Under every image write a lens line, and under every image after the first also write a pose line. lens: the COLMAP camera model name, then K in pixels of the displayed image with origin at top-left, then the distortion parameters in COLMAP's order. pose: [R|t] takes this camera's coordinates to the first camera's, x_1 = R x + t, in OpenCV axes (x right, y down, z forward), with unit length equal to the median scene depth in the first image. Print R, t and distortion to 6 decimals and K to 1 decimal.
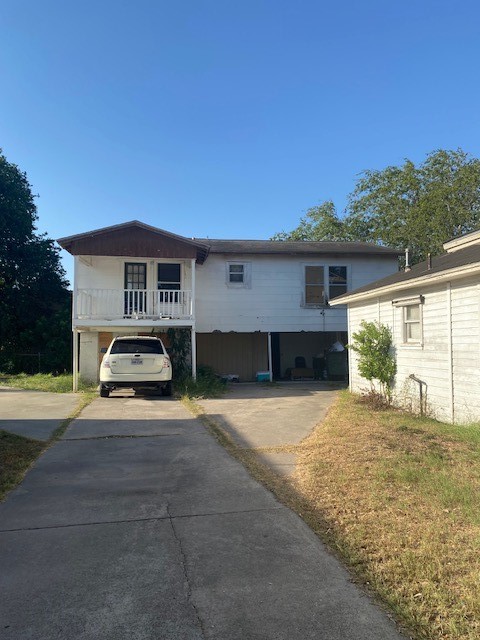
lens RADIAL K [[500.7, 0, 240.0], [0, 500.7, 320.0], [0, 0, 1]] dist [0.006998, 0.002063]
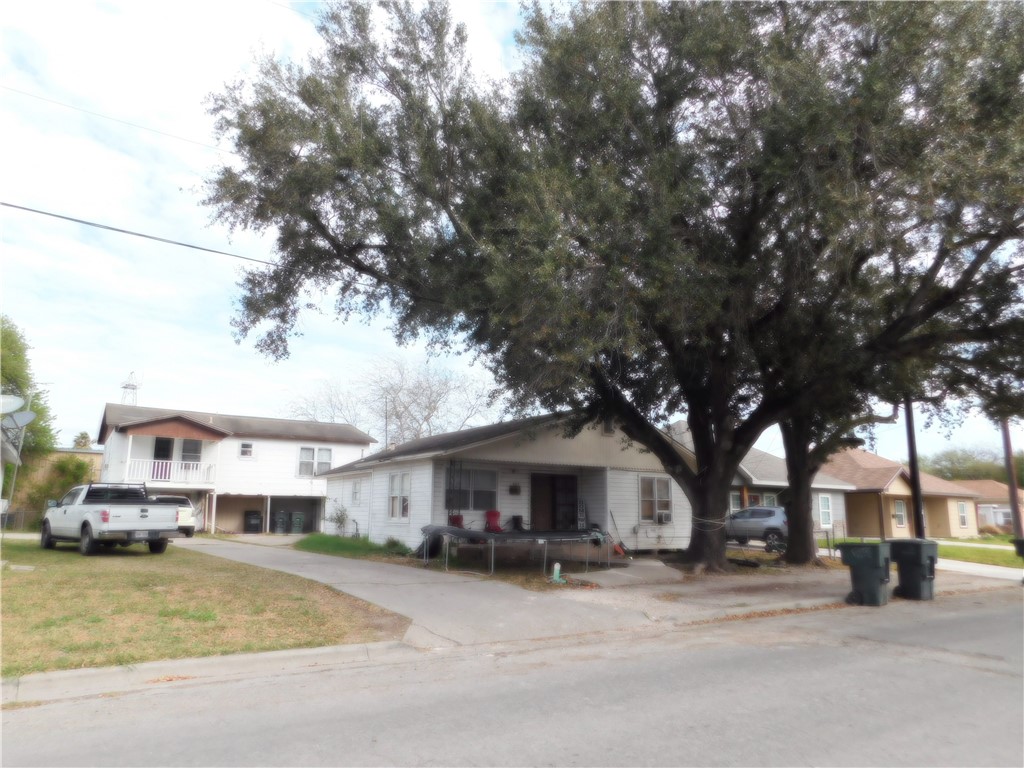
lens RADIAL K [[717.0, 0, 512.0], [0, 717.0, 384.0], [0, 0, 1]] dist [-0.010742, 0.001519]
pose [[0.910669, 0.089426, 0.403343, -0.146091], [-0.034924, 0.989461, -0.140524, -0.022568], [-0.411659, 0.113885, 0.904194, -1.018794]]
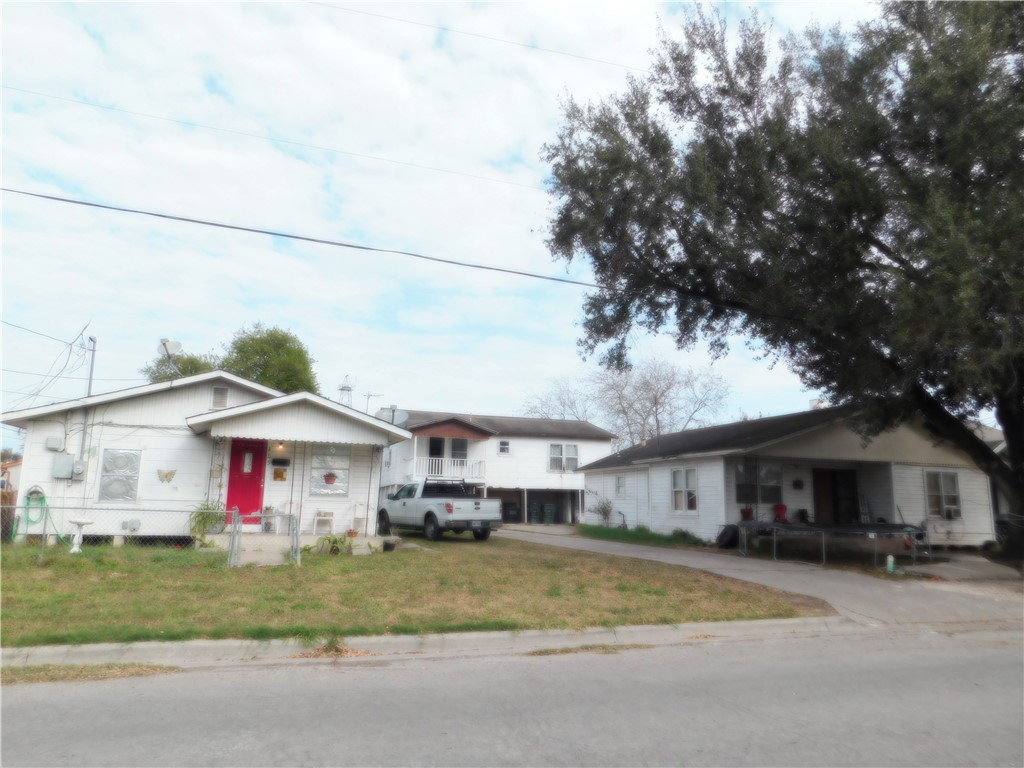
lens RADIAL K [[723.3, 0, 512.0], [0, 723.3, 384.0], [0, 0, 1]] dist [0.002813, 0.002873]
pose [[0.981520, 0.053254, 0.183798, -0.380871], [-0.031529, 0.992374, -0.119161, -0.024232], [-0.188742, 0.111164, 0.975715, -1.069367]]
